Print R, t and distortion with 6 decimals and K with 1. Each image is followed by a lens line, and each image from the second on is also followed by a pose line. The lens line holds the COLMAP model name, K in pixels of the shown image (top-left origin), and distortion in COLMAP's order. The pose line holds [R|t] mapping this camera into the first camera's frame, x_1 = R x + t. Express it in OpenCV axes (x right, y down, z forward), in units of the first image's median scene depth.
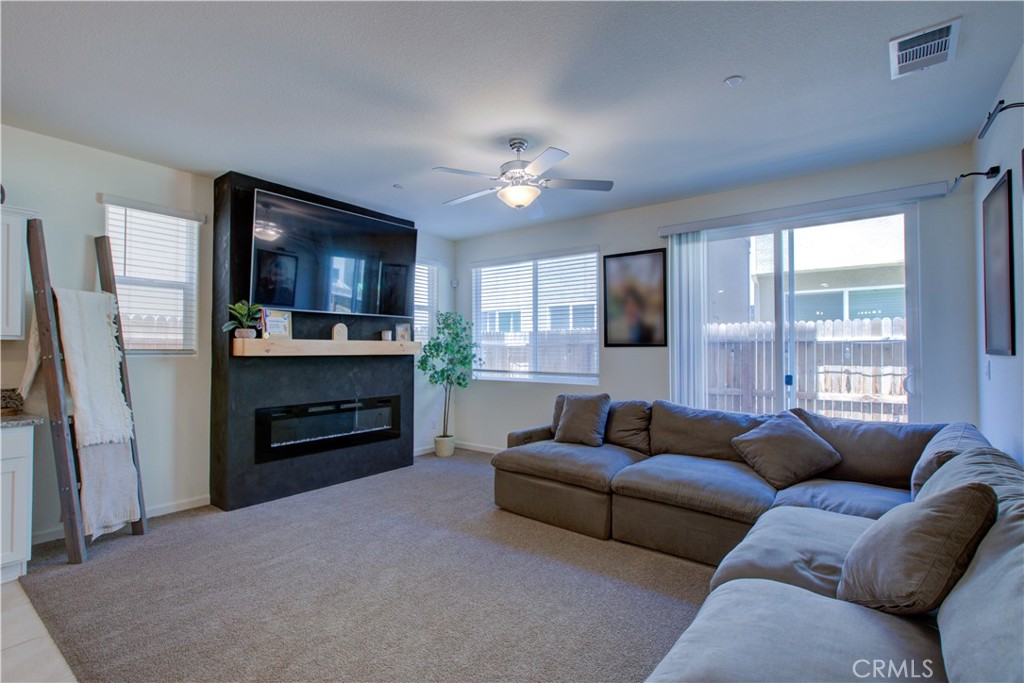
lens RADIAL K [[475.2, 0, 512.0], [0, 475.2, 341.5], [0, 0, 1]] dist [-0.003623, 0.004717]
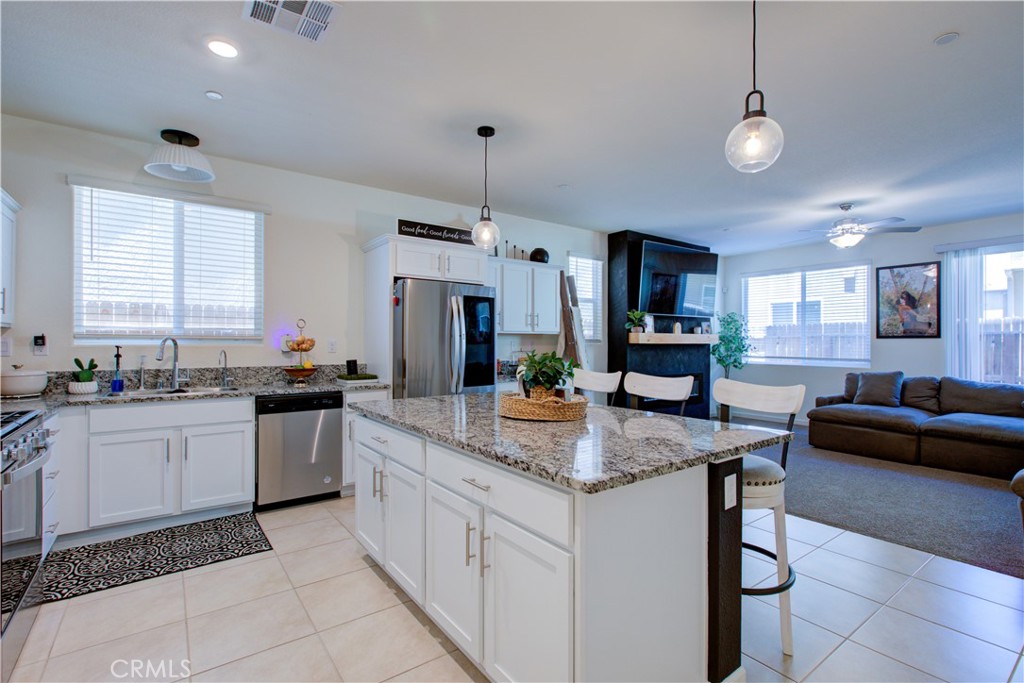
lens RADIAL K [[475.2, 0, 512.0], [0, 475.2, 341.5], [0, 0, 1]] dist [-0.003623, 0.004717]
pose [[0.957211, 0.003397, -0.289372, -0.482843], [0.001524, 0.999858, 0.016780, -0.004340], [0.289388, -0.016503, 0.957070, -0.665803]]
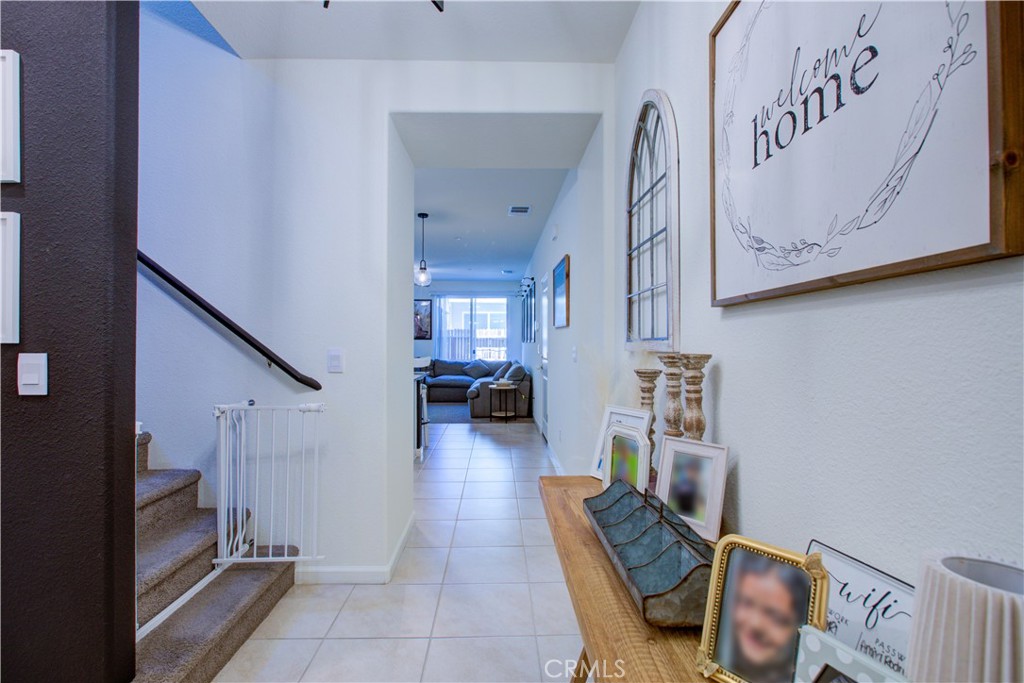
lens RADIAL K [[475.2, 0, 512.0], [0, 475.2, 341.5], [0, 0, 1]] dist [-0.003623, 0.004717]
pose [[0.781018, 0.002876, 0.624502, -1.045533], [-0.013990, 0.999819, 0.012892, -0.020040], [-0.624352, -0.018806, 0.780917, -1.399812]]
